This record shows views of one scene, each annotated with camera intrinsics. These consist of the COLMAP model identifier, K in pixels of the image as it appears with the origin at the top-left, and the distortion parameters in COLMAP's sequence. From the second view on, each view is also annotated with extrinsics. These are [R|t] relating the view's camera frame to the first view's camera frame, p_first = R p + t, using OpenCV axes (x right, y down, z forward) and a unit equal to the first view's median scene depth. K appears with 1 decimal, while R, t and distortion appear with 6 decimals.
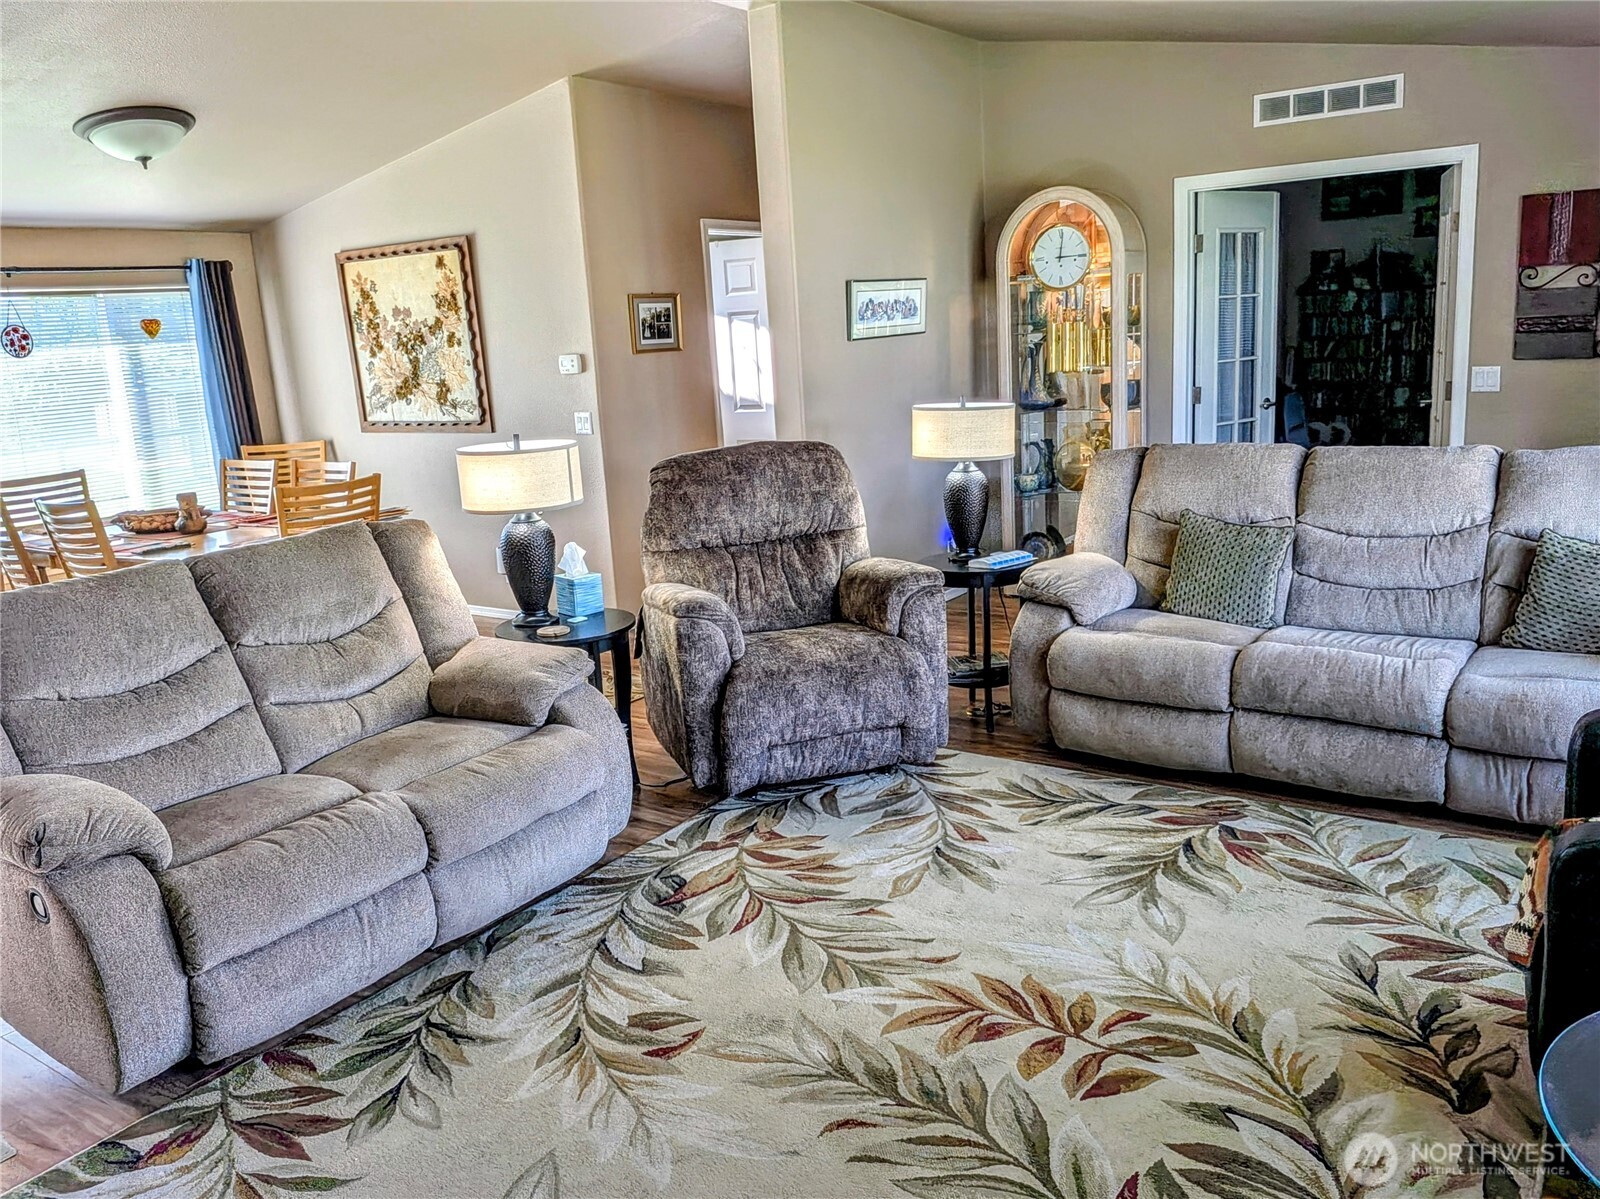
lens RADIAL K [[1234.0, 0, 823.0], [0, 1234.0, 610.2], [0, 0, 1]] dist [0.063065, -0.130782]
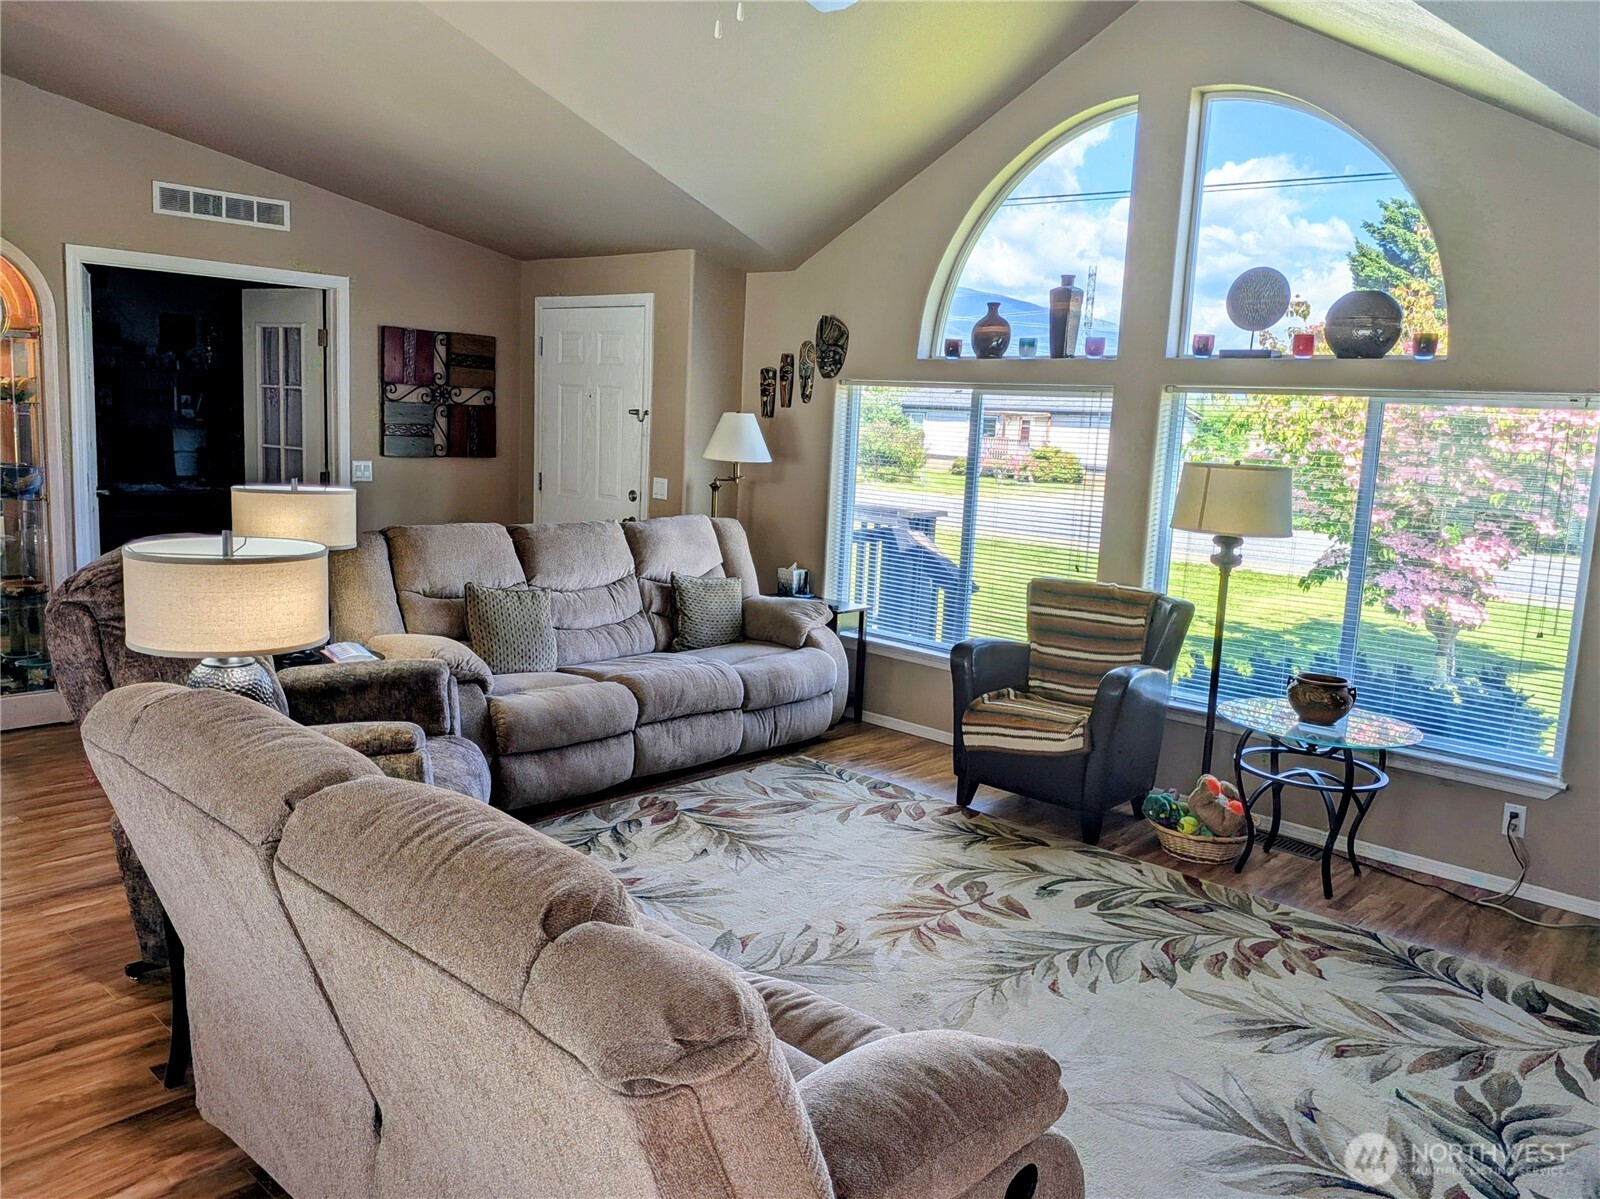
lens RADIAL K [[1176.1, 0, 795.3], [0, 1176.1, 596.2], [0, 0, 1]] dist [0.064664, -0.117795]
pose [[0.147680, -0.083348, 0.985517, -0.903676], [0.163212, 0.984835, 0.058833, -0.105686], [-0.975475, 0.152160, 0.159044, 0.690114]]
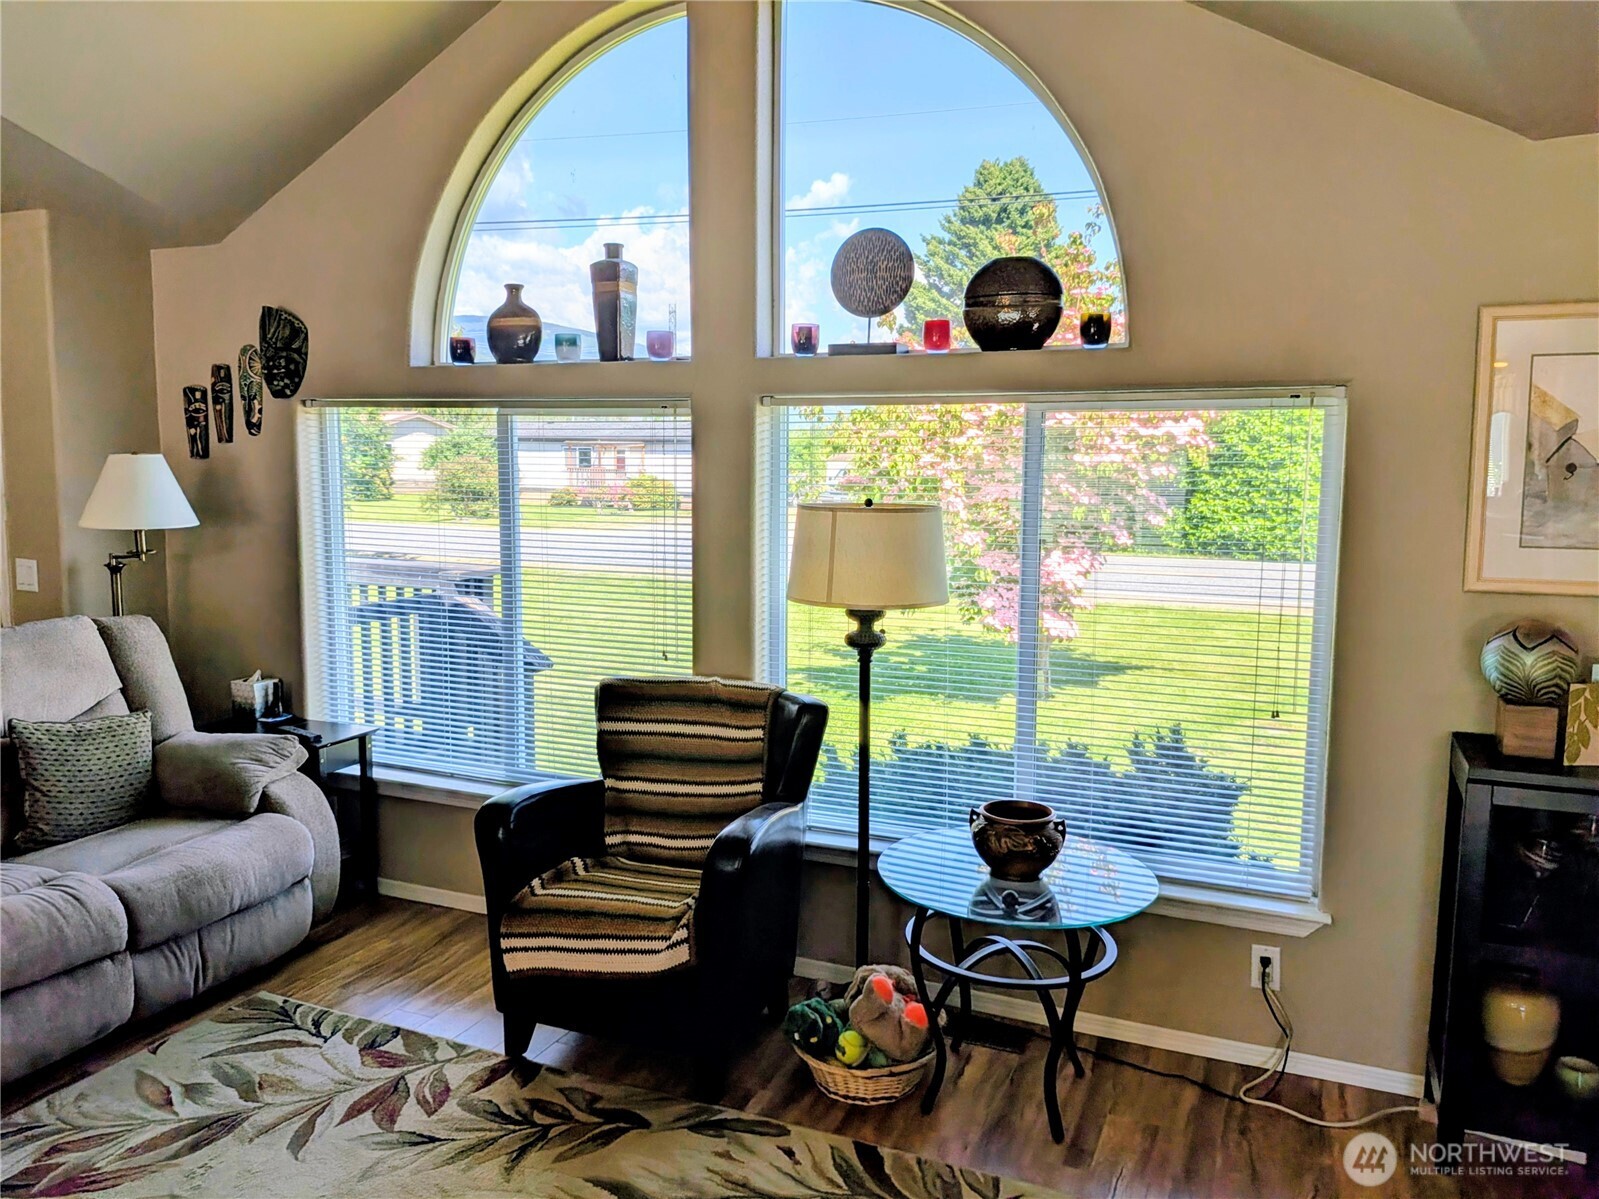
lens RADIAL K [[1153.3, 0, 804.8], [0, 1153.3, 585.5], [0, 0, 1]] dist [0.069078, -0.105843]
pose [[-0.193983, -0.050286, 0.979715, -0.412227], [0.218859, 0.971296, 0.093188, -0.124500], [-0.956280, 0.232496, -0.177409, 0.622459]]
